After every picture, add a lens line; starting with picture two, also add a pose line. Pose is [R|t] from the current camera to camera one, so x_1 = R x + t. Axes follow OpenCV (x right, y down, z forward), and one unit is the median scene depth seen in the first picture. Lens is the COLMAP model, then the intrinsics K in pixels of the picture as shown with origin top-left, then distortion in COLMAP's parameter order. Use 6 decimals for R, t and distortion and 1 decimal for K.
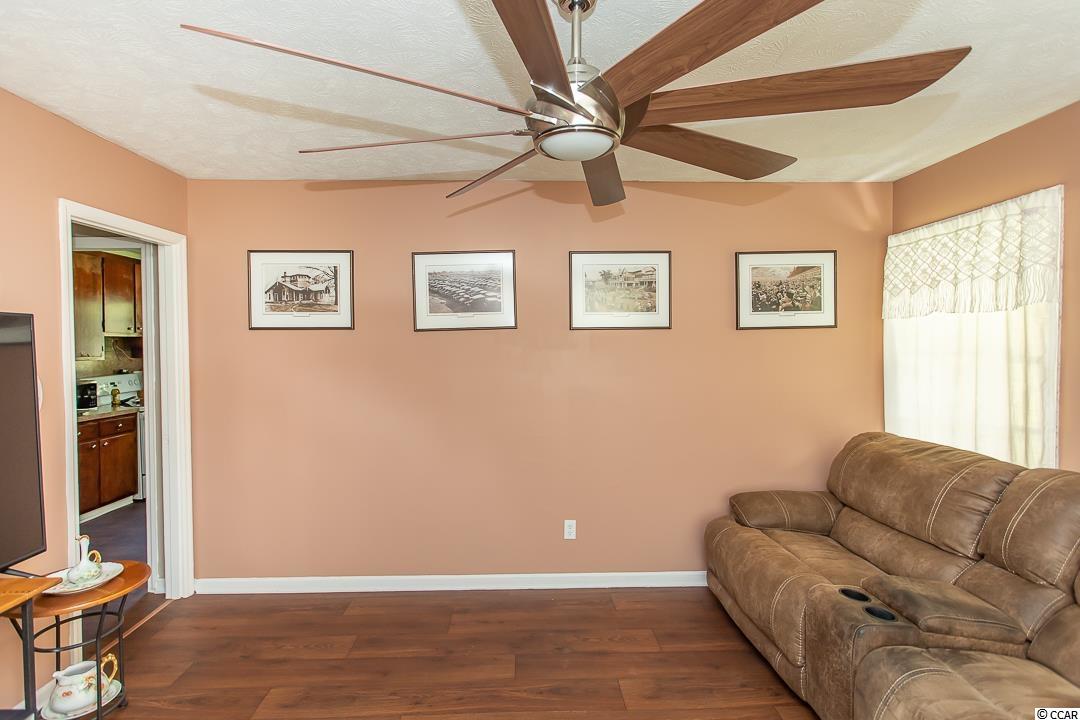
lens RADIAL K [[539.7, 0, 541.1], [0, 539.7, 349.5], [0, 0, 1]] dist [-0.003414, 0.005081]
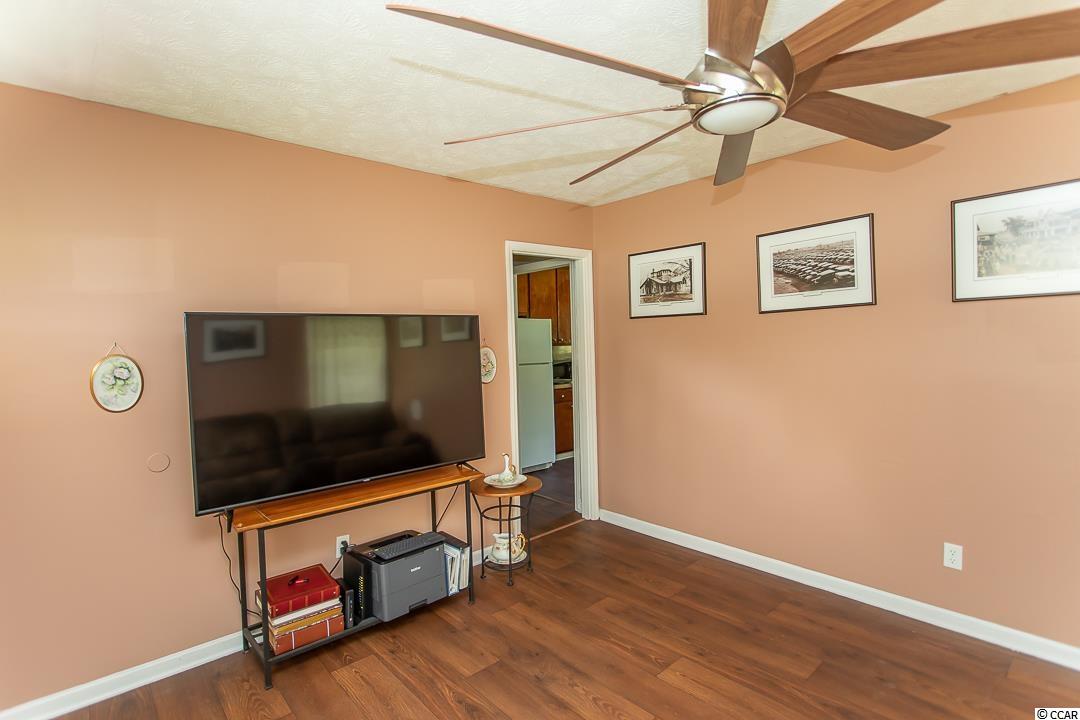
lens RADIAL K [[539.7, 0, 541.1], [0, 539.7, 349.5], [0, 0, 1]] dist [-0.003414, 0.005081]
pose [[0.644790, 0.001828, -0.764358, 0.274487], [0.017357, 0.999704, 0.017033, 0.008728], [0.764163, -0.024250, 0.644567, 0.042703]]
